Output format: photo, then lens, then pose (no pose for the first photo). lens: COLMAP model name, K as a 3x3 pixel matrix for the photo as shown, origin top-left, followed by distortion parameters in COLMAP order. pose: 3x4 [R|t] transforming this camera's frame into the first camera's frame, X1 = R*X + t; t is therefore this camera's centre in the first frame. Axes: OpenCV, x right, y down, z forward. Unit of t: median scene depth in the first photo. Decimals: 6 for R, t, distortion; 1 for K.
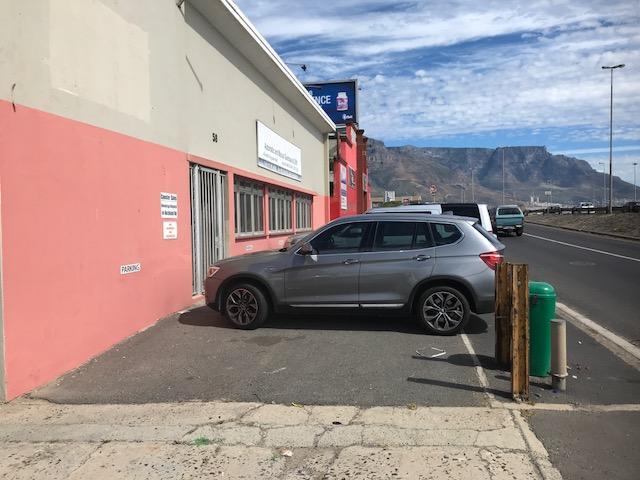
lens RADIAL K [[519.6, 0, 320.0], [0, 519.6, 240.0], [0, 0, 1]] dist [0.019771, 0.004956]
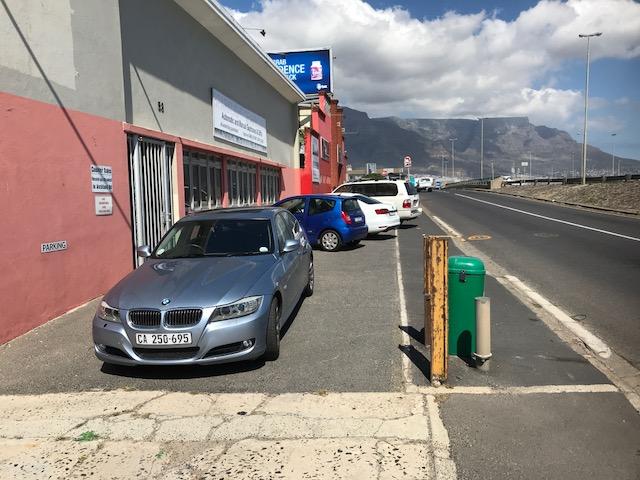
lens RADIAL K [[519.6, 0, 320.0], [0, 519.6, 240.0], [0, 0, 1]] dist [0.019771, 0.004956]
pose [[0.999481, -0.009609, 0.030747, 0.145308], [0.007978, 0.998577, 0.052738, -0.004538], [-0.031210, -0.052465, 0.998135, 0.079434]]
